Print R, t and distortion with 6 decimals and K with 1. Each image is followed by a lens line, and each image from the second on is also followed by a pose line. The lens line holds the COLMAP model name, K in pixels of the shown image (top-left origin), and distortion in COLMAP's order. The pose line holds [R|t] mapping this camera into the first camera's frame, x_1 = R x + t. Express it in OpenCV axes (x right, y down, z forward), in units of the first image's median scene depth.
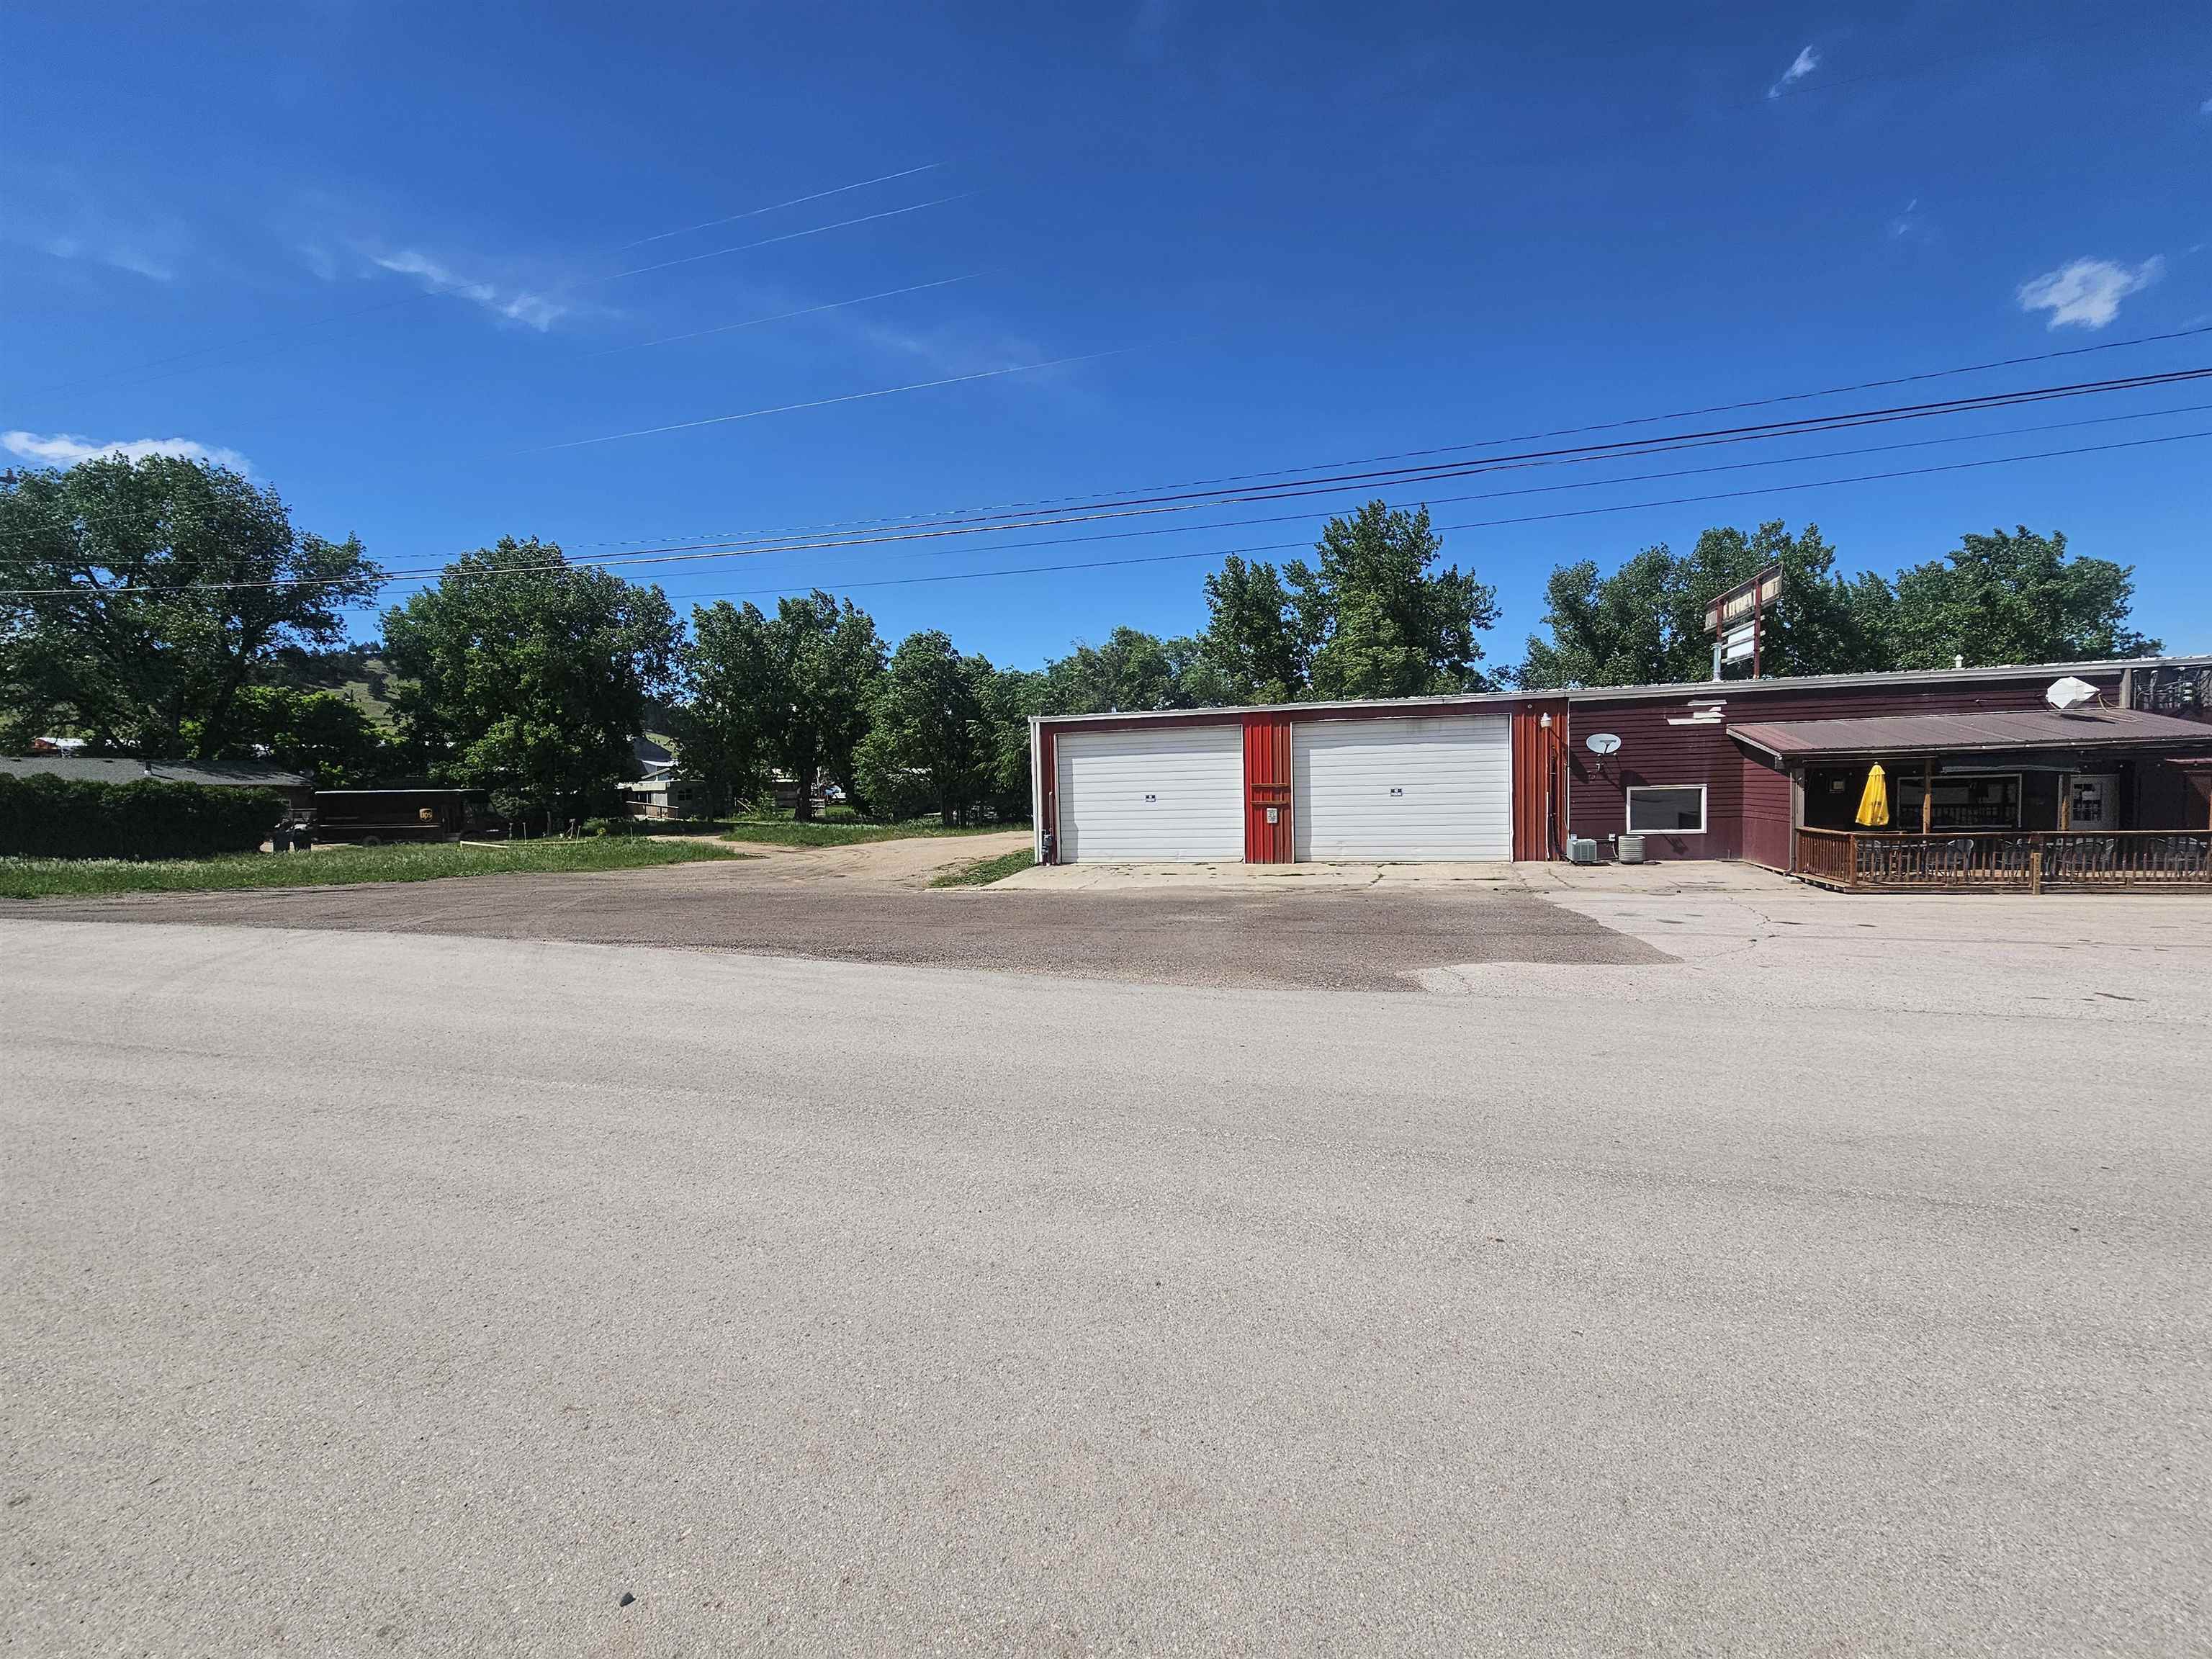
lens RADIAL K [[890.9, 0, 1102.8], [0, 890.9, 826.6], [0, 0, 1]] dist [0.002267, 0.000130]
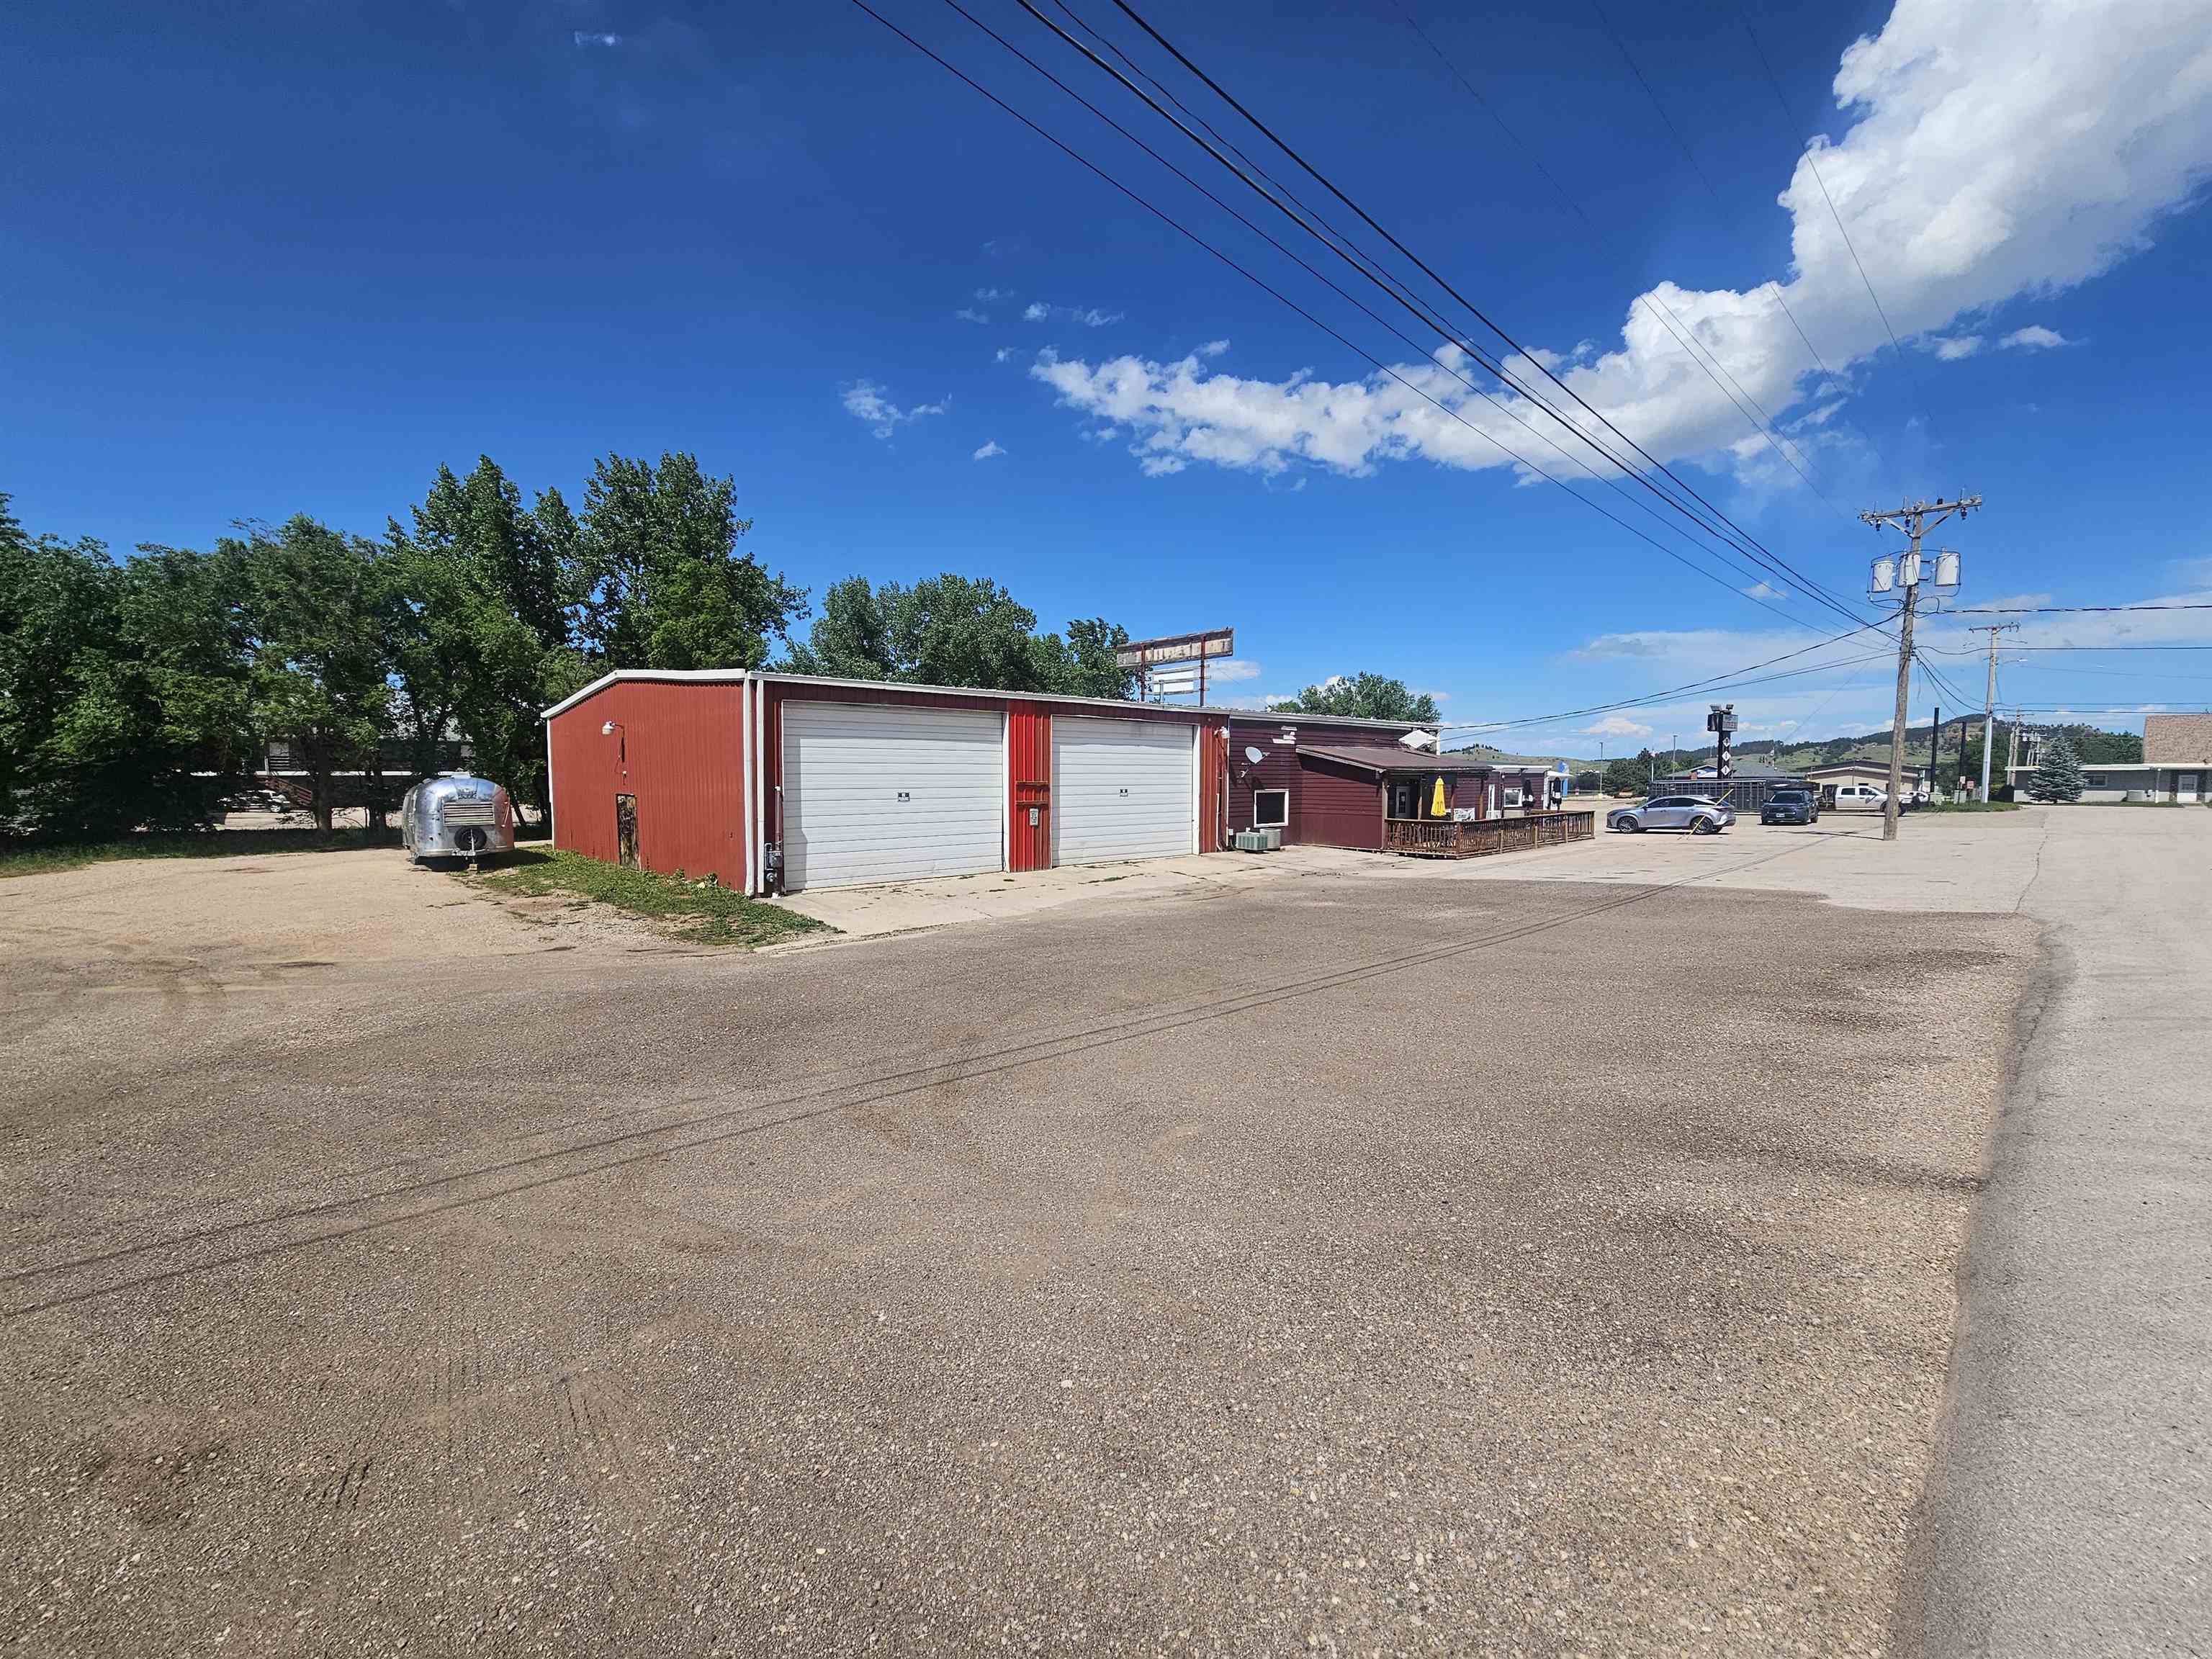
lens RADIAL K [[890.9, 0, 1103.7], [0, 890.9, 832.8], [0, 0, 1]] dist [0.002267, 0.000130]
pose [[0.500127, -0.026834, 0.865536, -0.546661], [0.025966, 0.999535, 0.015985, -0.008912], [-0.865562, 0.014480, 0.500592, 0.494481]]
